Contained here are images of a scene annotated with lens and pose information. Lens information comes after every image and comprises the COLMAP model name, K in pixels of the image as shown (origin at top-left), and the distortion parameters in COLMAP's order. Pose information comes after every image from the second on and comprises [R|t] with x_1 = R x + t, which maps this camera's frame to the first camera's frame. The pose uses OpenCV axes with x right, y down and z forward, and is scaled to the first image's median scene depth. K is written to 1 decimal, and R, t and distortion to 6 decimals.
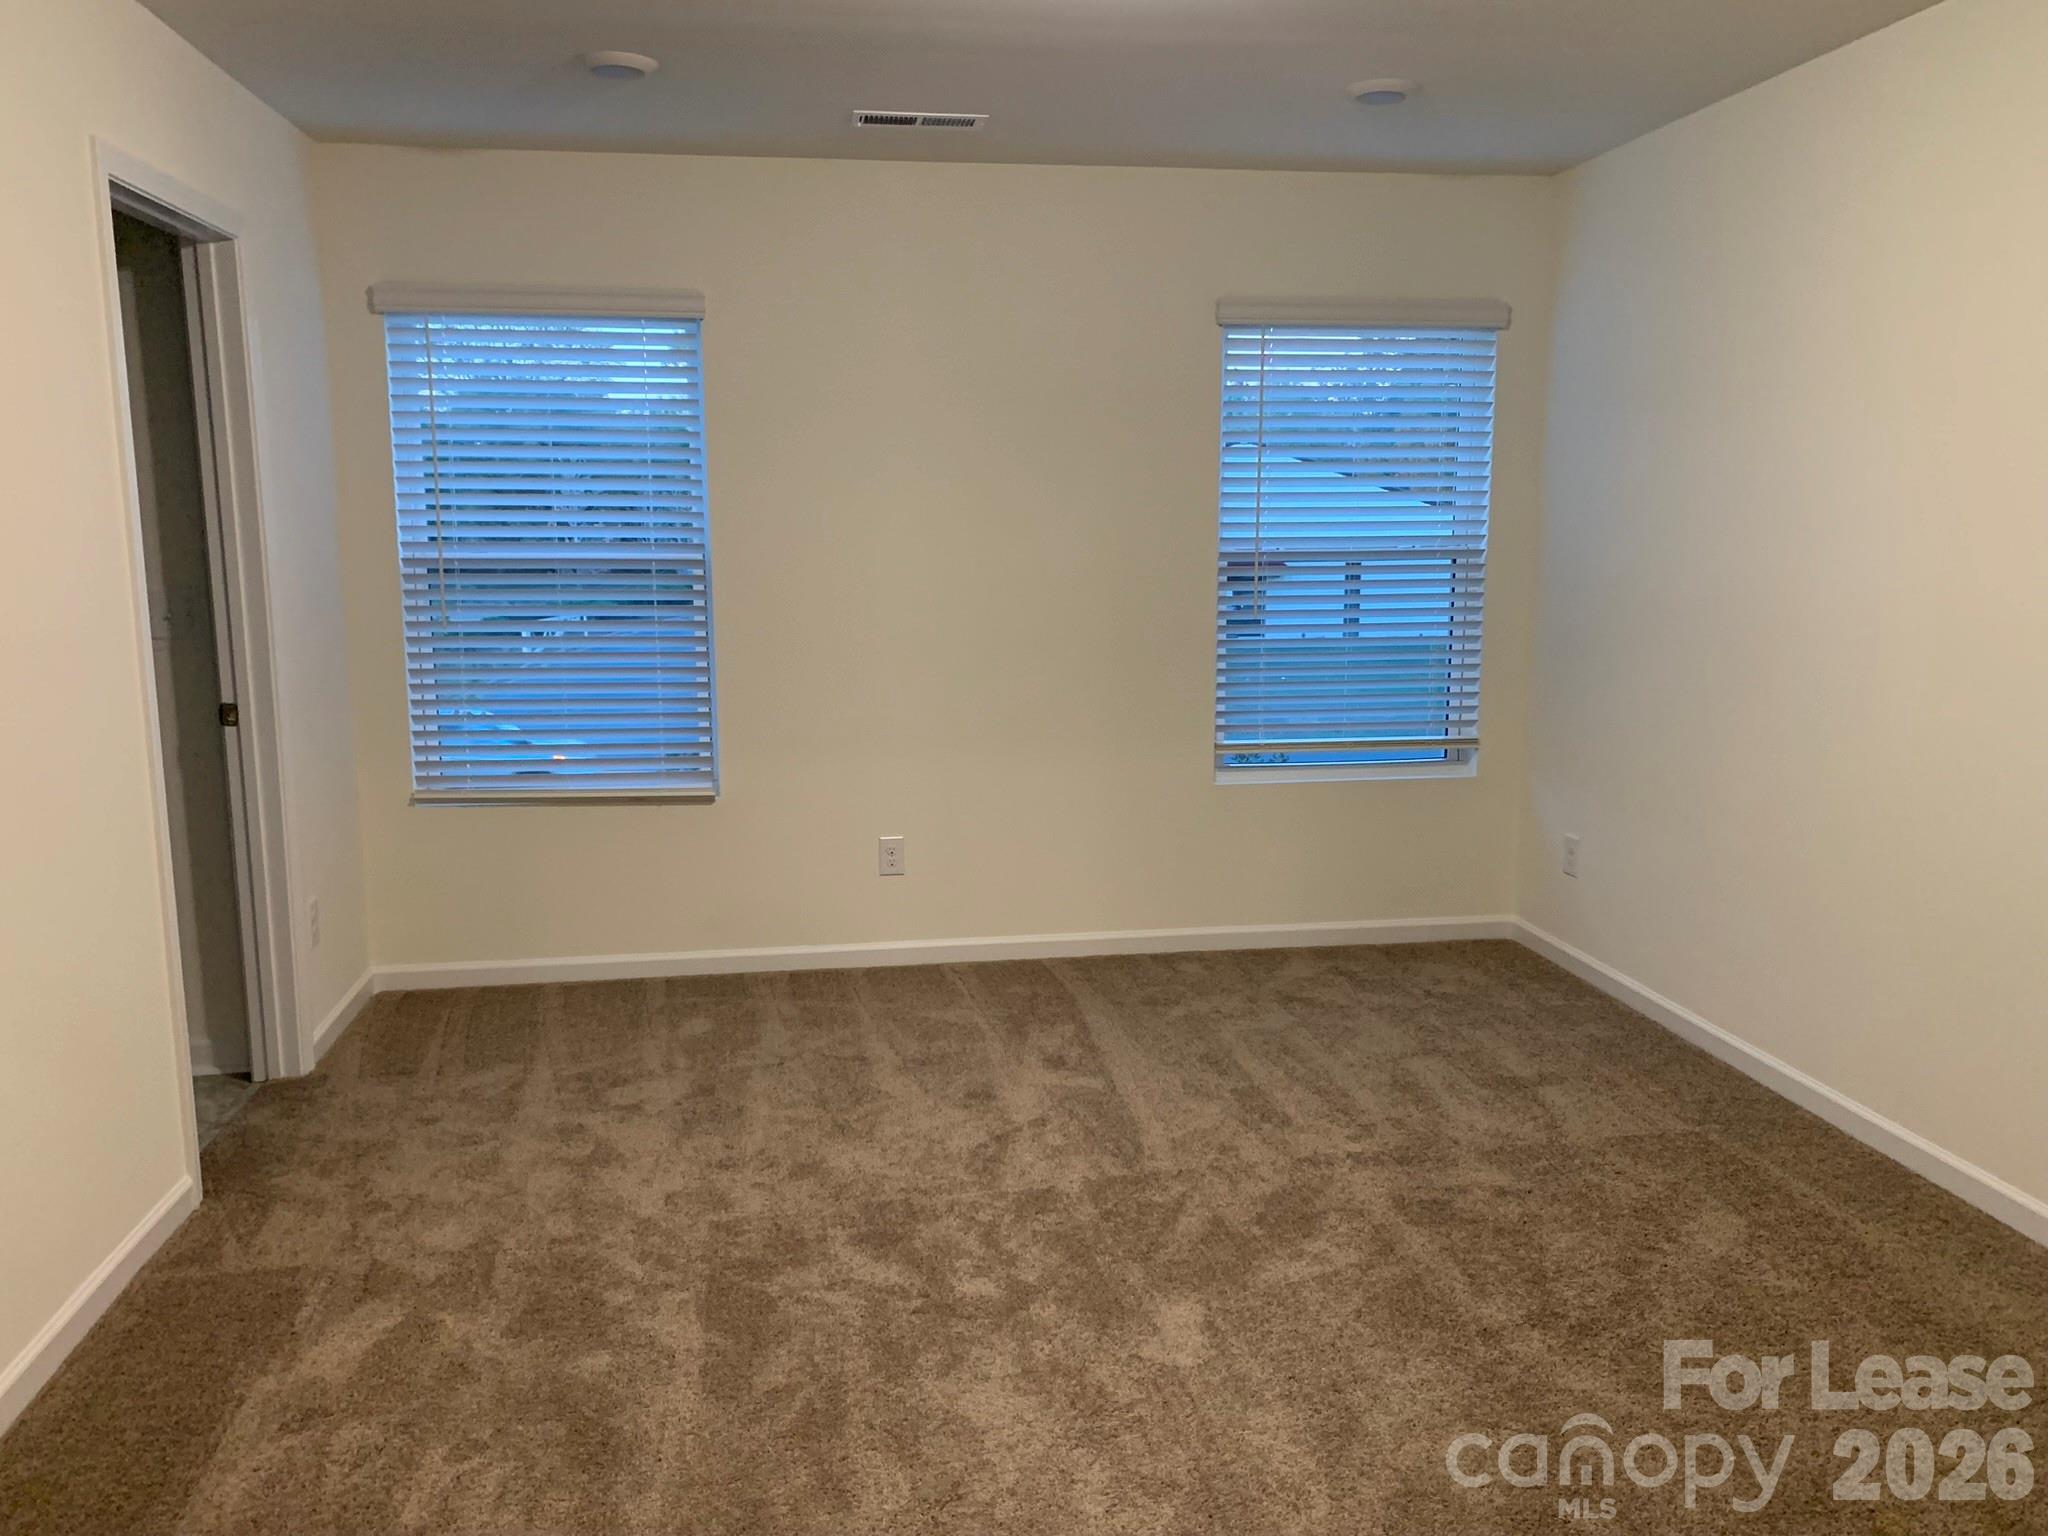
lens RADIAL K [[1548.9, 0, 1039.0], [0, 1548.9, 770.1], [0, 0, 1]] dist [0.035927, -0.035506]
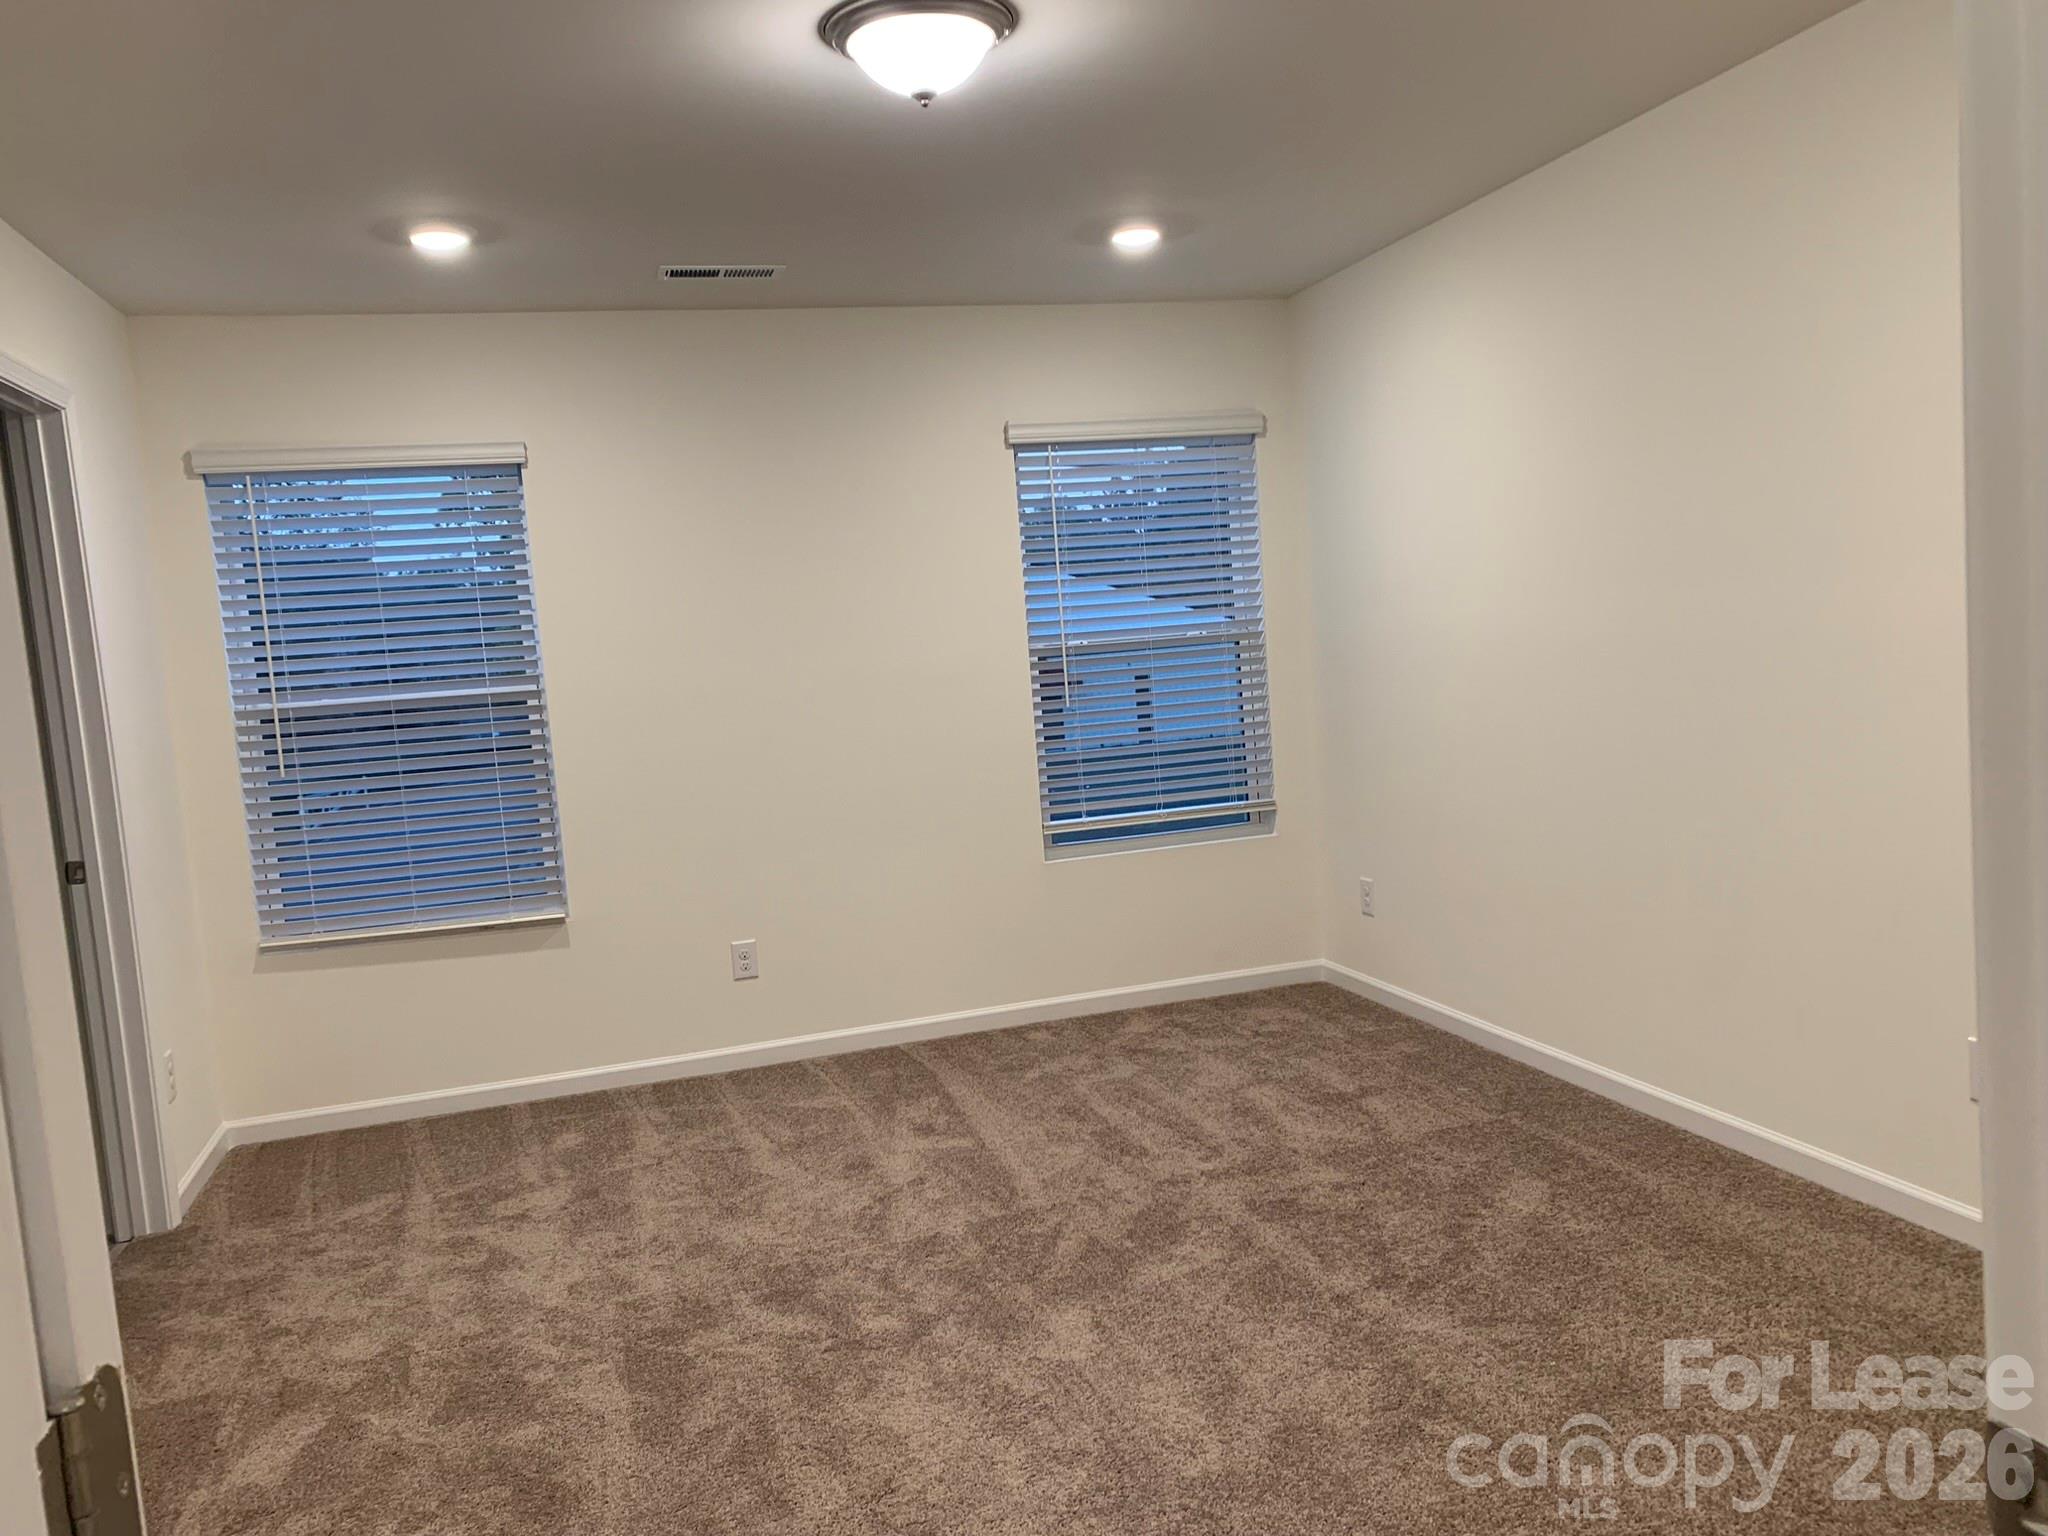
lens RADIAL K [[1548.9, 0, 1054.7], [0, 1548.9, 794.1], [0, 0, 1]] dist [0.035927, -0.035506]
pose [[0.986912, -0.085180, 0.136925, -0.034290], [0.094152, 0.993722, -0.060431, 0.040733], [-0.130918, 0.072532, 0.988736, -0.099397]]
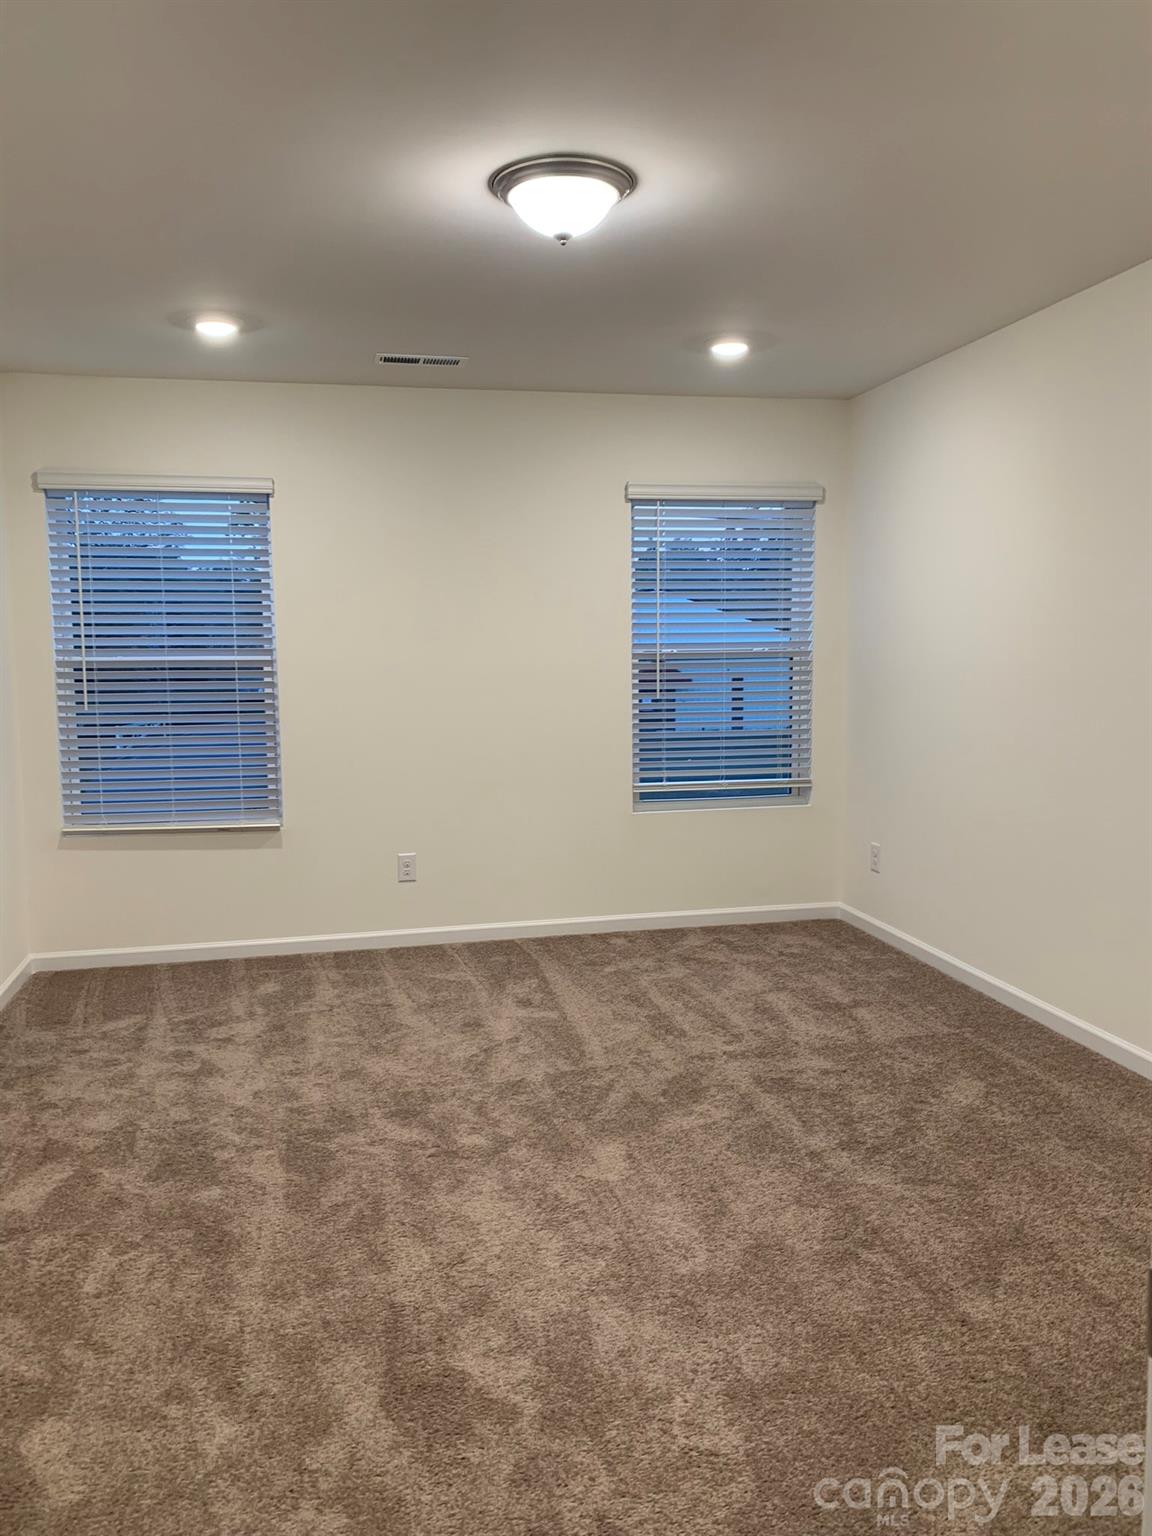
lens RADIAL K [[1161.7, 0, 586.5], [0, 1161.7, 777.1], [0, 0, 1]] dist [0.035927, -0.035506]
pose [[0.997745, -0.014944, 0.065428, 0.000572], [0.018251, 0.998571, -0.050236, 0.043100], [-0.064584, 0.051317, 0.996592, -0.112708]]
